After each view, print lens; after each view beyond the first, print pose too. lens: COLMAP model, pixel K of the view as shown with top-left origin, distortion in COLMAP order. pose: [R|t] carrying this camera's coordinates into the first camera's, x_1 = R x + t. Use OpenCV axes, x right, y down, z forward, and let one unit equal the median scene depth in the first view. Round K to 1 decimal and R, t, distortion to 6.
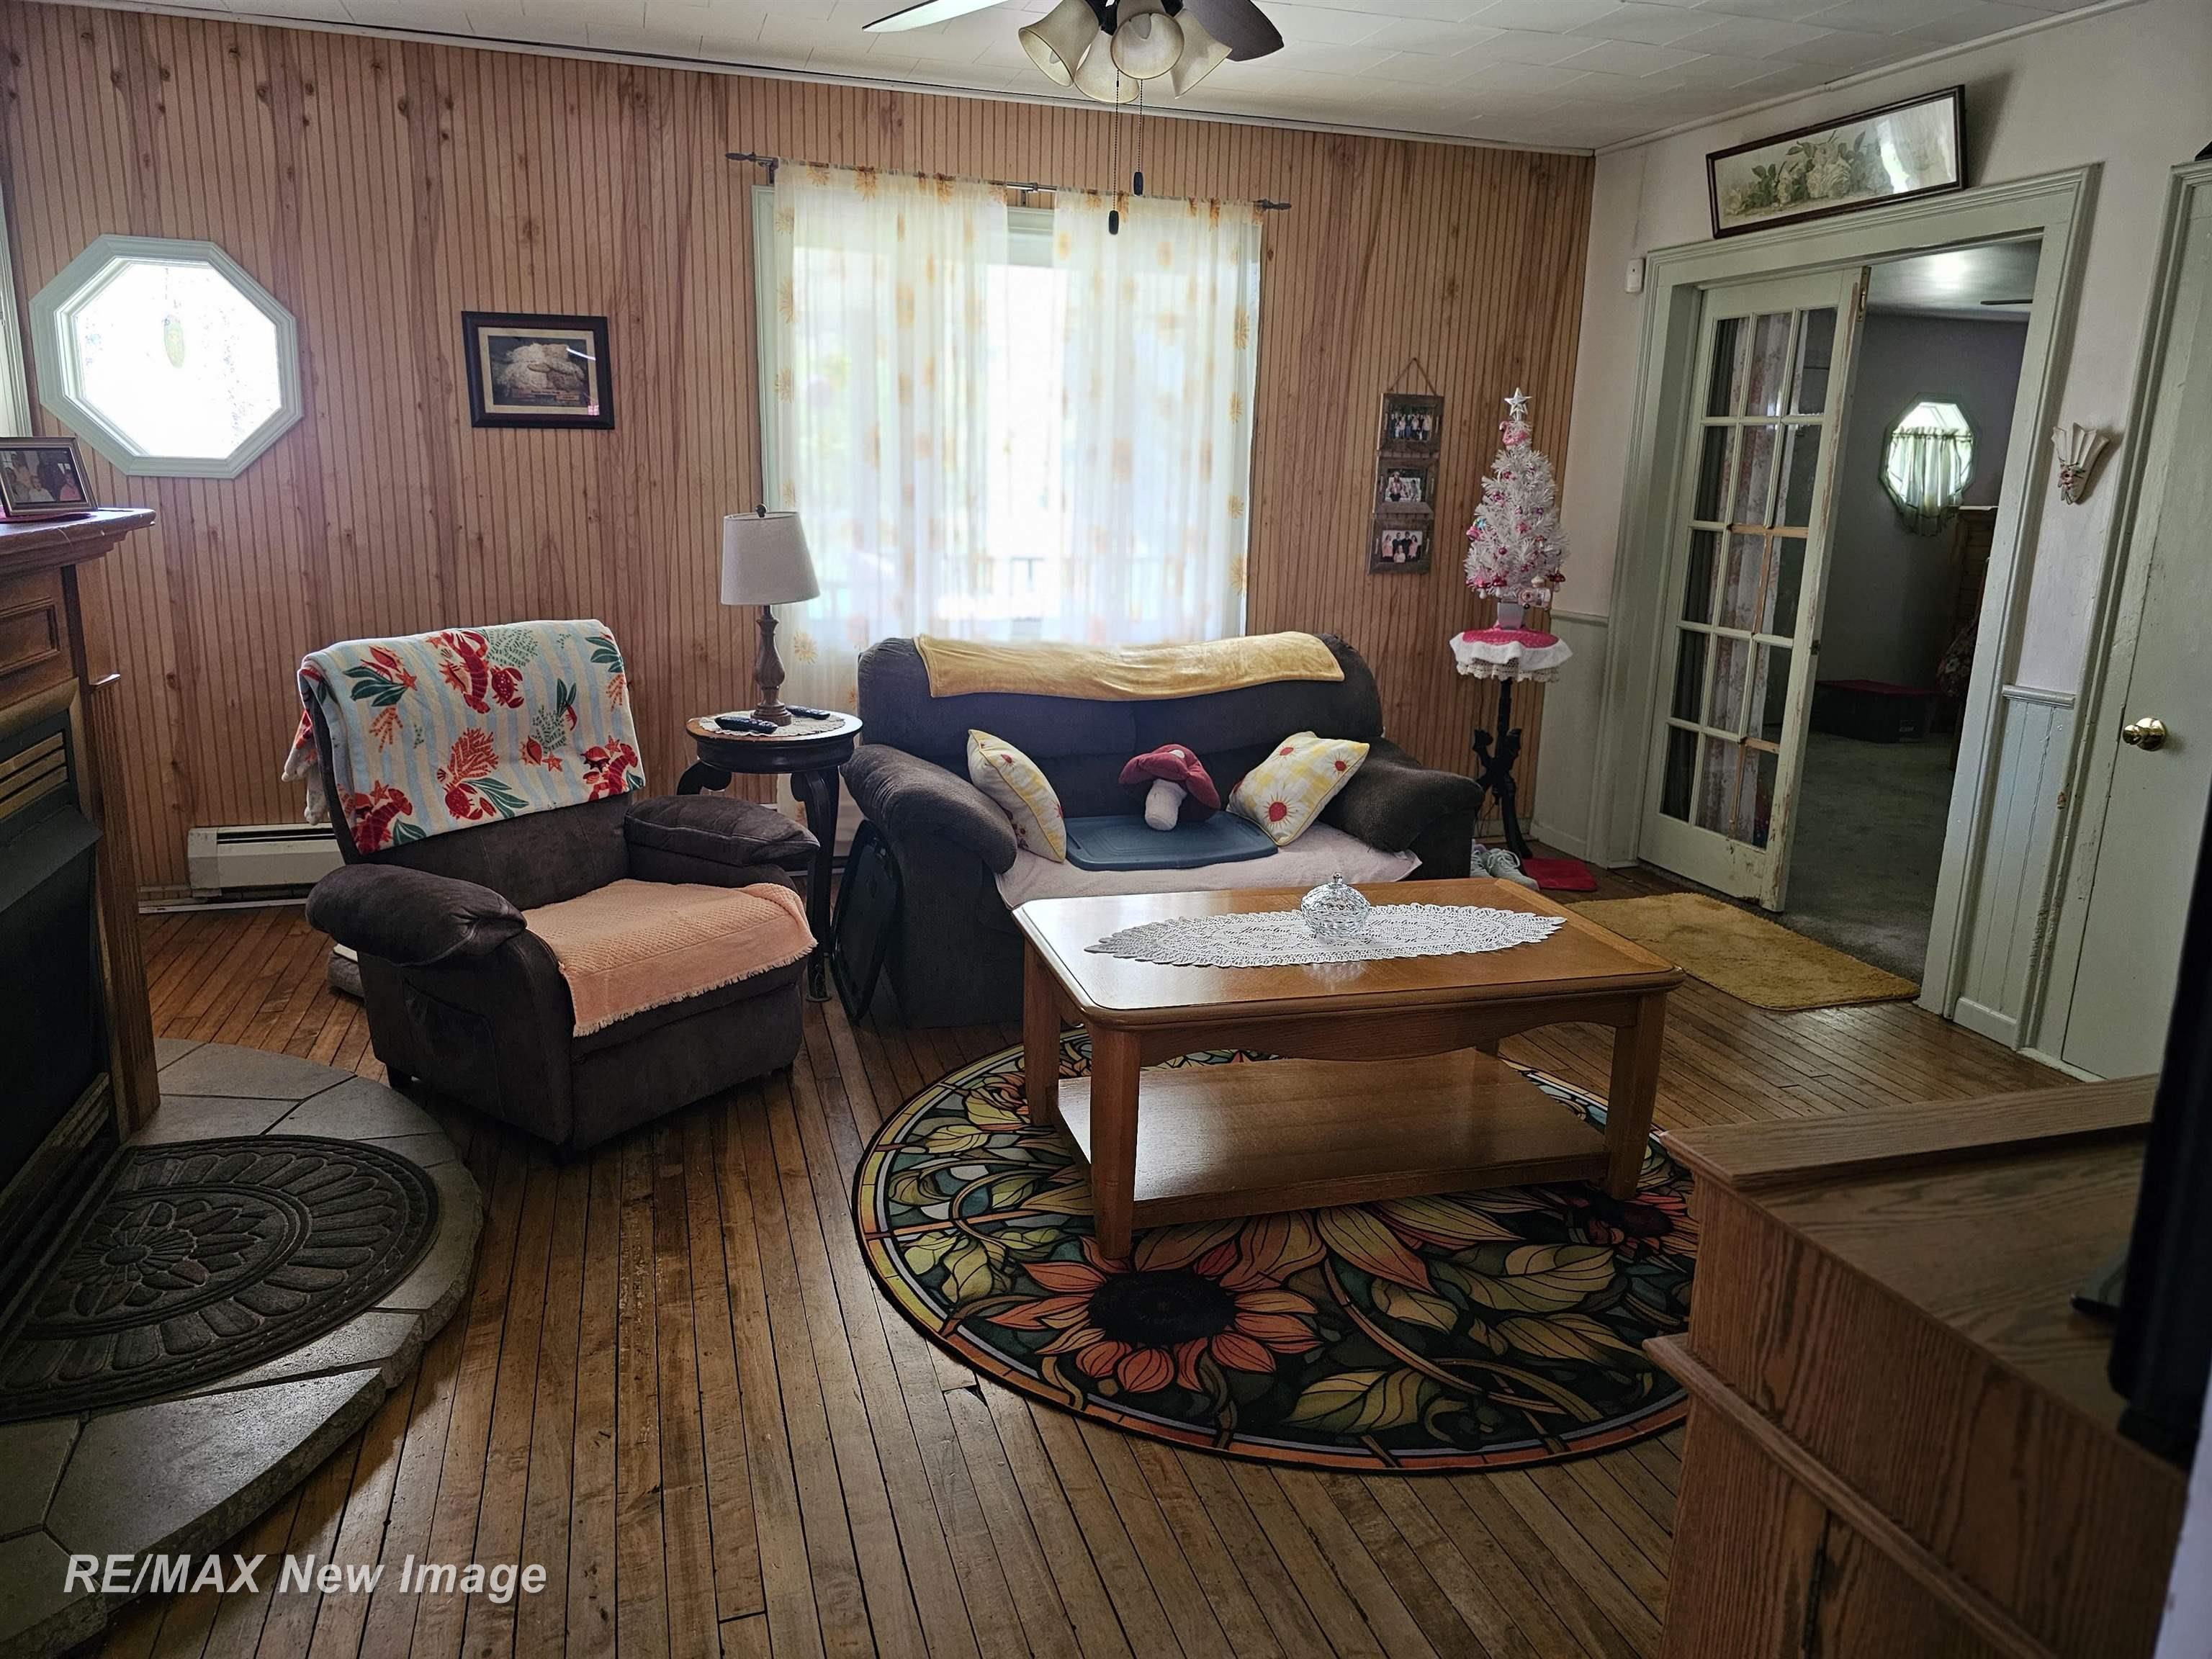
lens RADIAL K [[1508.0, 0, 1119.6], [0, 1508.0, 818.8], [0, 0, 1]] dist [0.070076, -0.062777]
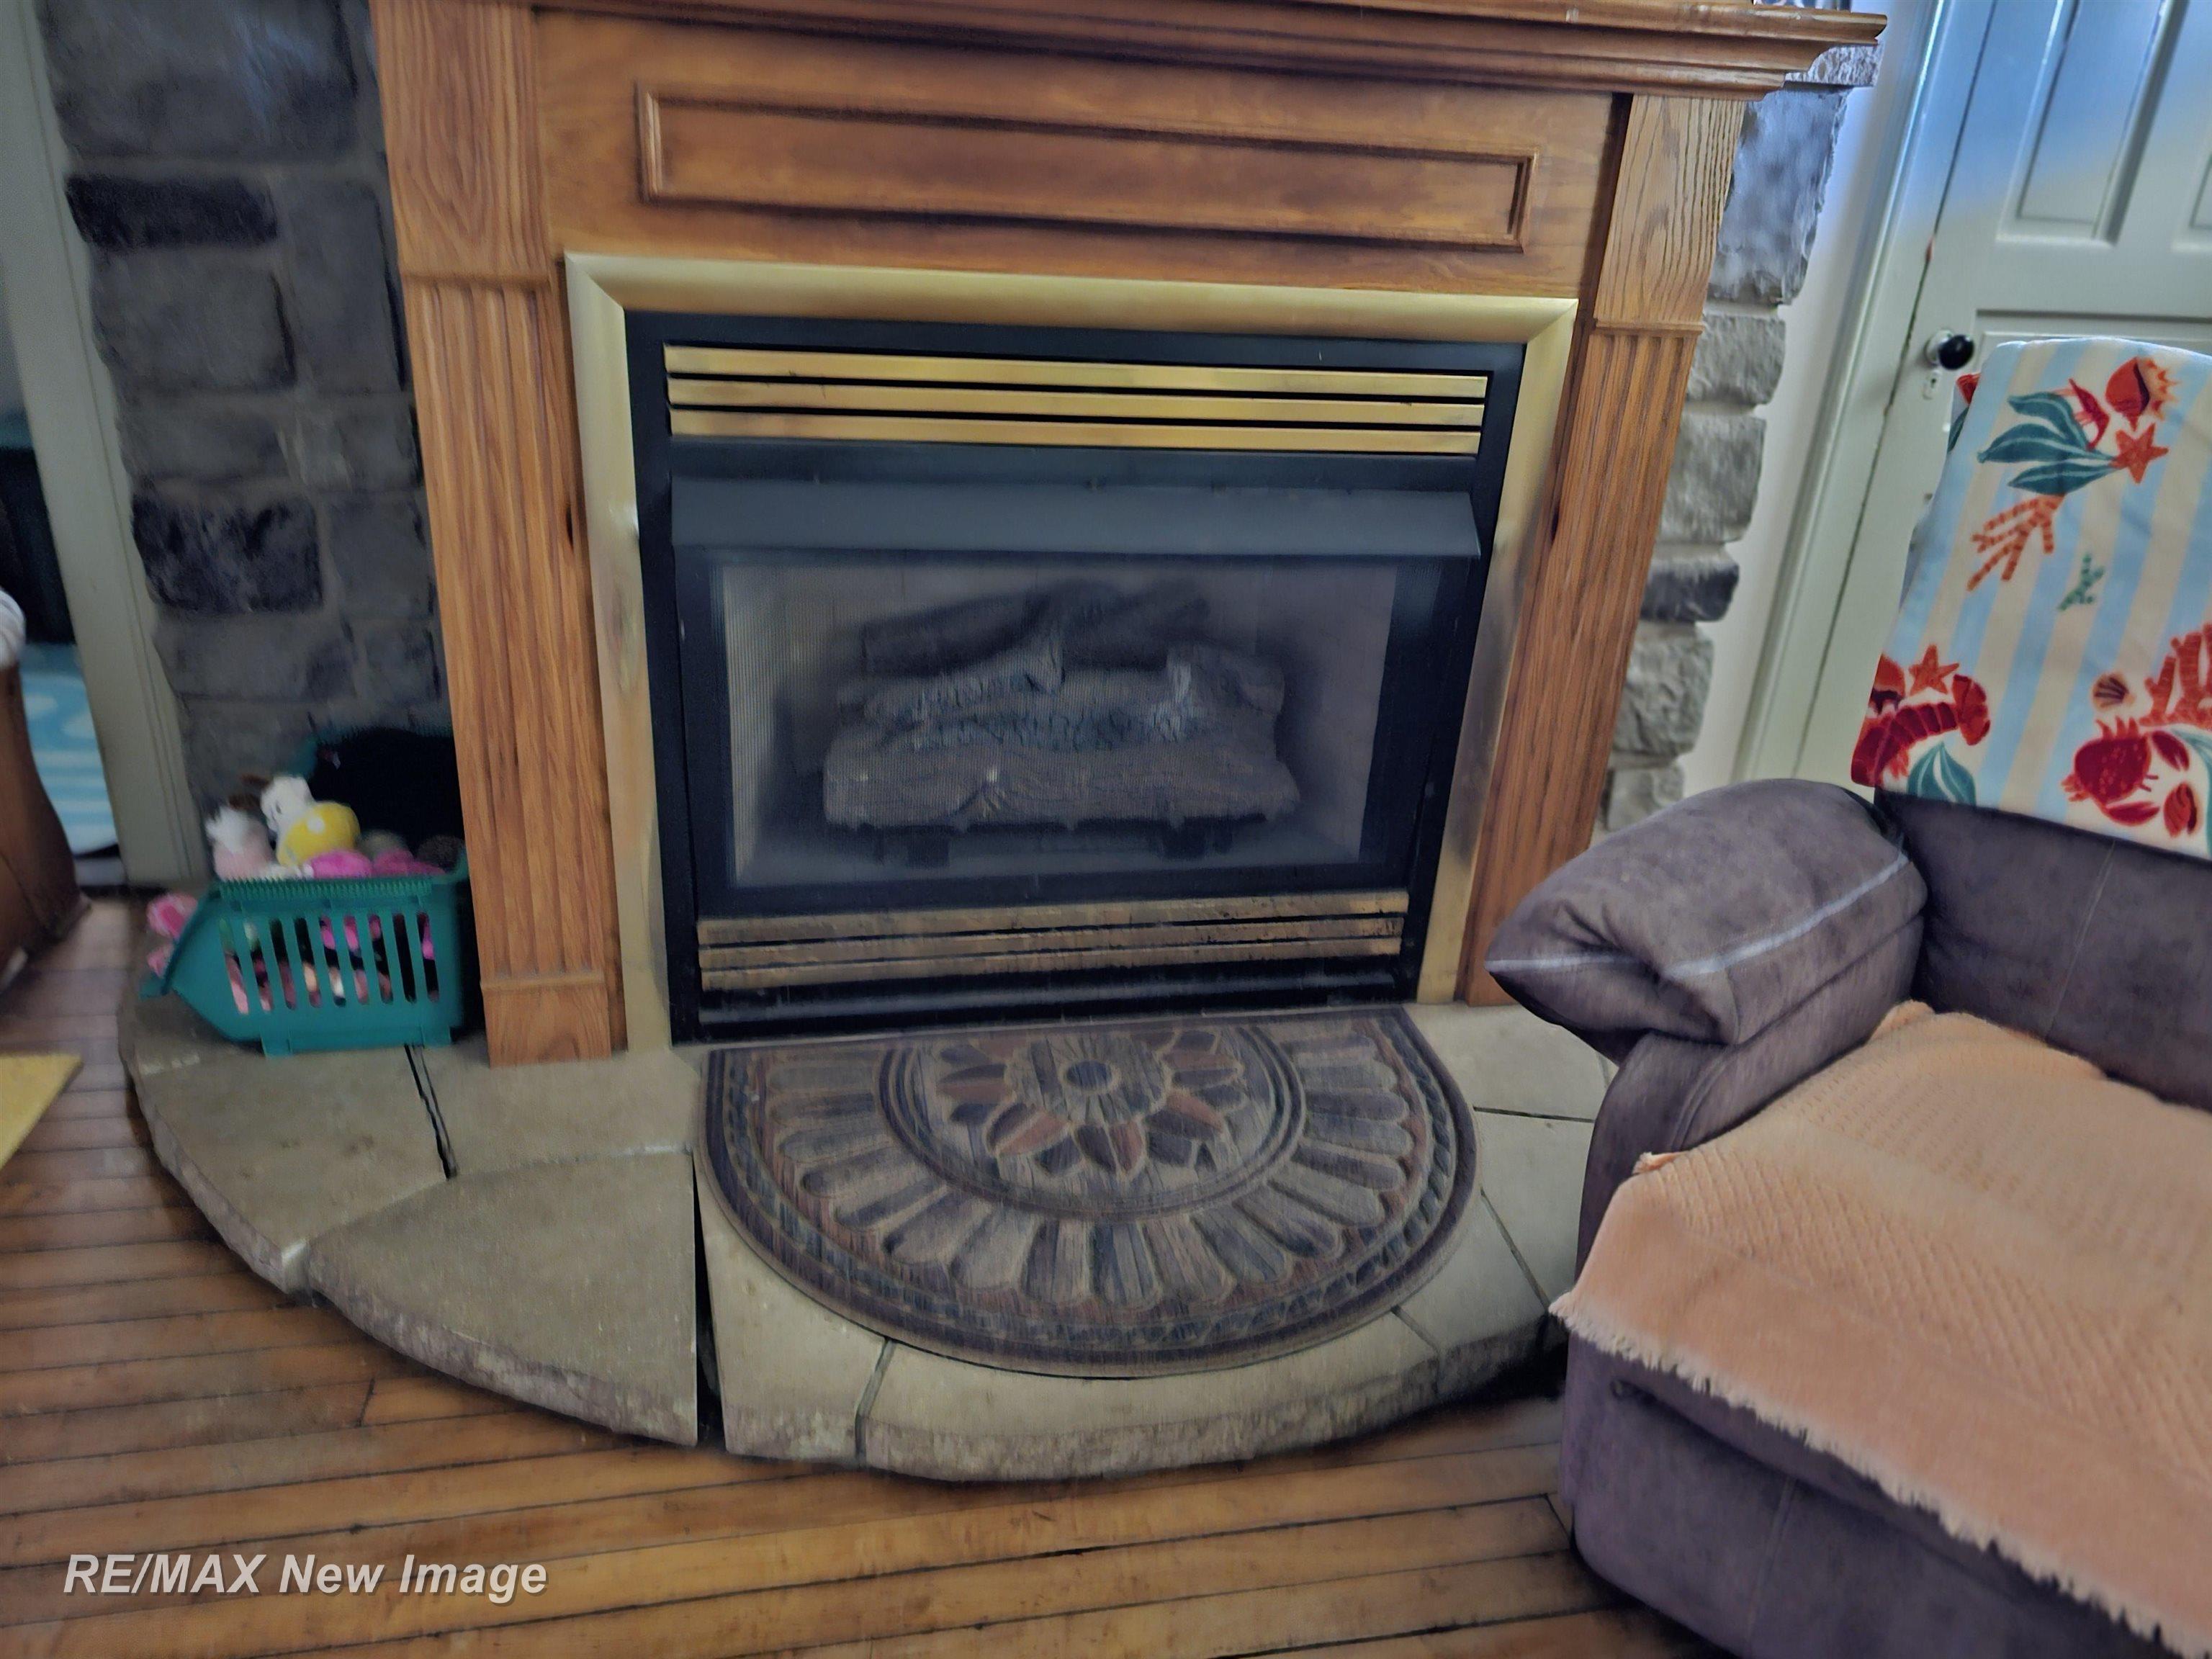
lens RADIAL K [[1566.5, 0, 1106.0], [0, 1566.5, 829.5], [0, 0, 1]] dist [0.002184, 0.033385]
pose [[-0.106965, 0.375672, -0.920559, -0.011627], [-0.291148, 0.873451, 0.390278, -0.081297], [0.950679, 0.309766, 0.015947, 0.733324]]
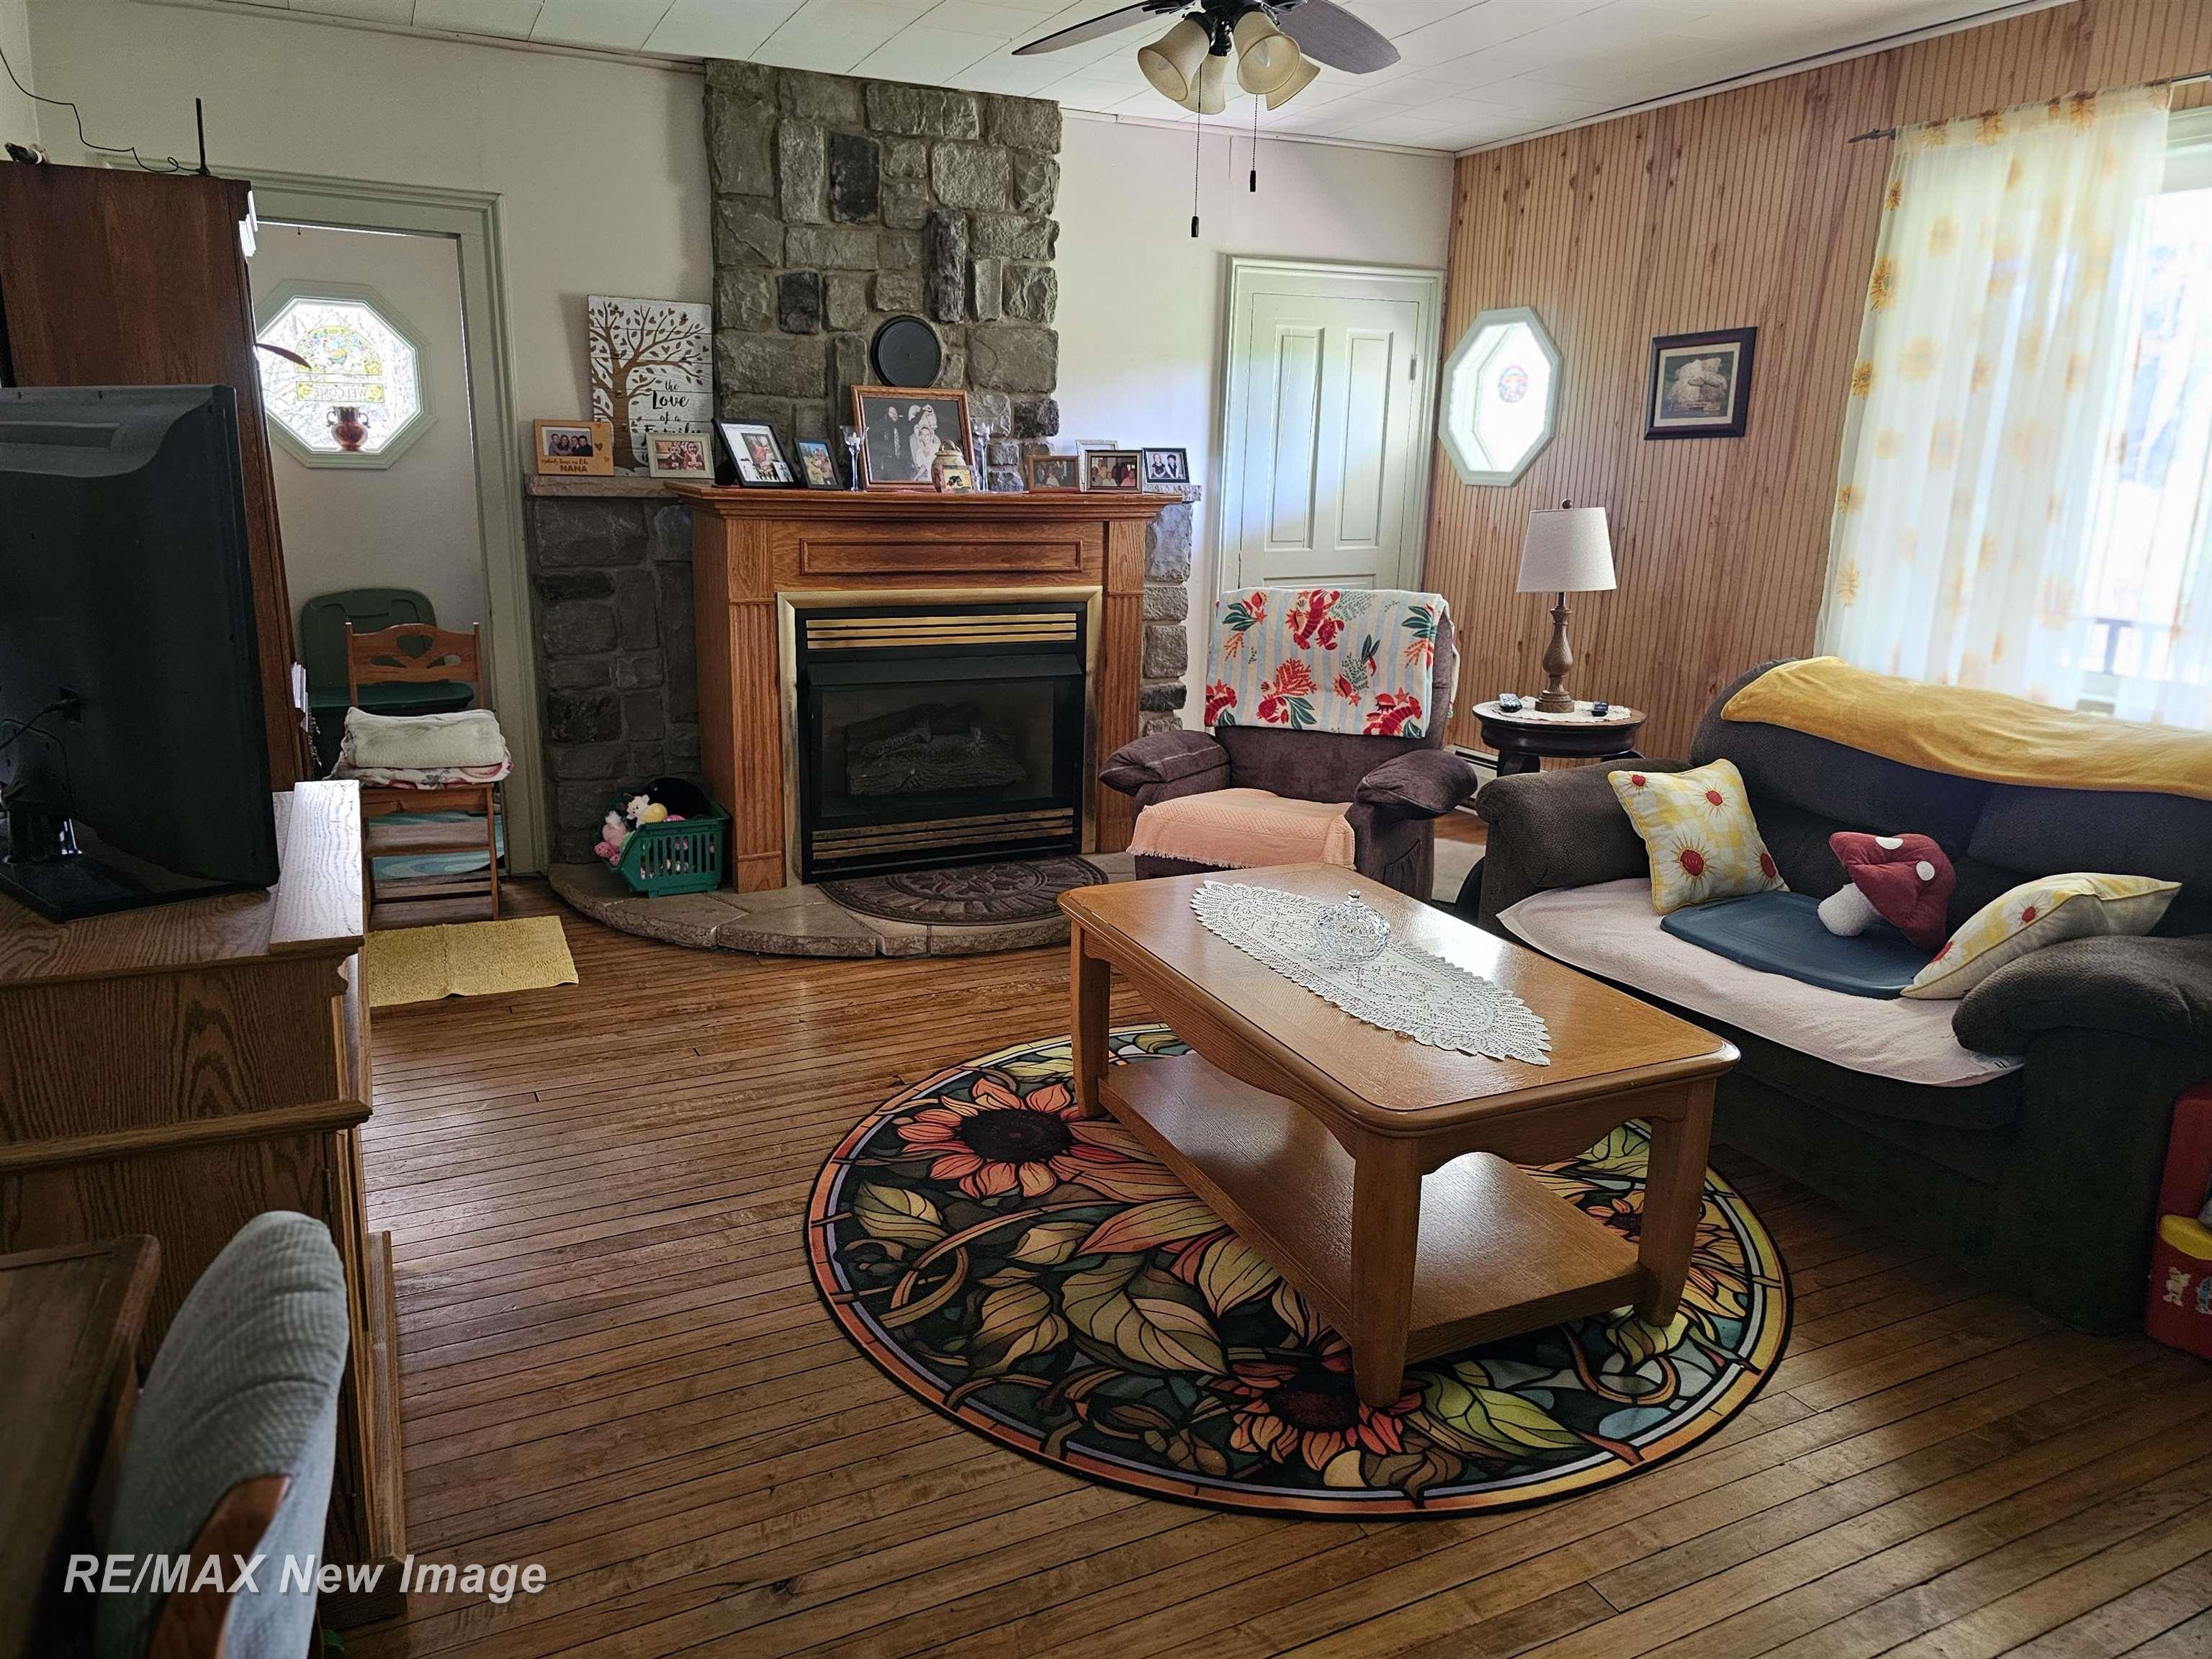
lens RADIAL K [[1481.4, 0, 1059.9], [0, 1481.4, 828.5], [0, 0, 1]] dist [0.083201, -0.078438]
pose [[0.122859, 0.216727, -0.968471, 0.870885], [-0.243571, 0.952601, 0.182276, -0.105650], [0.962070, 0.213497, 0.169824, 0.601774]]
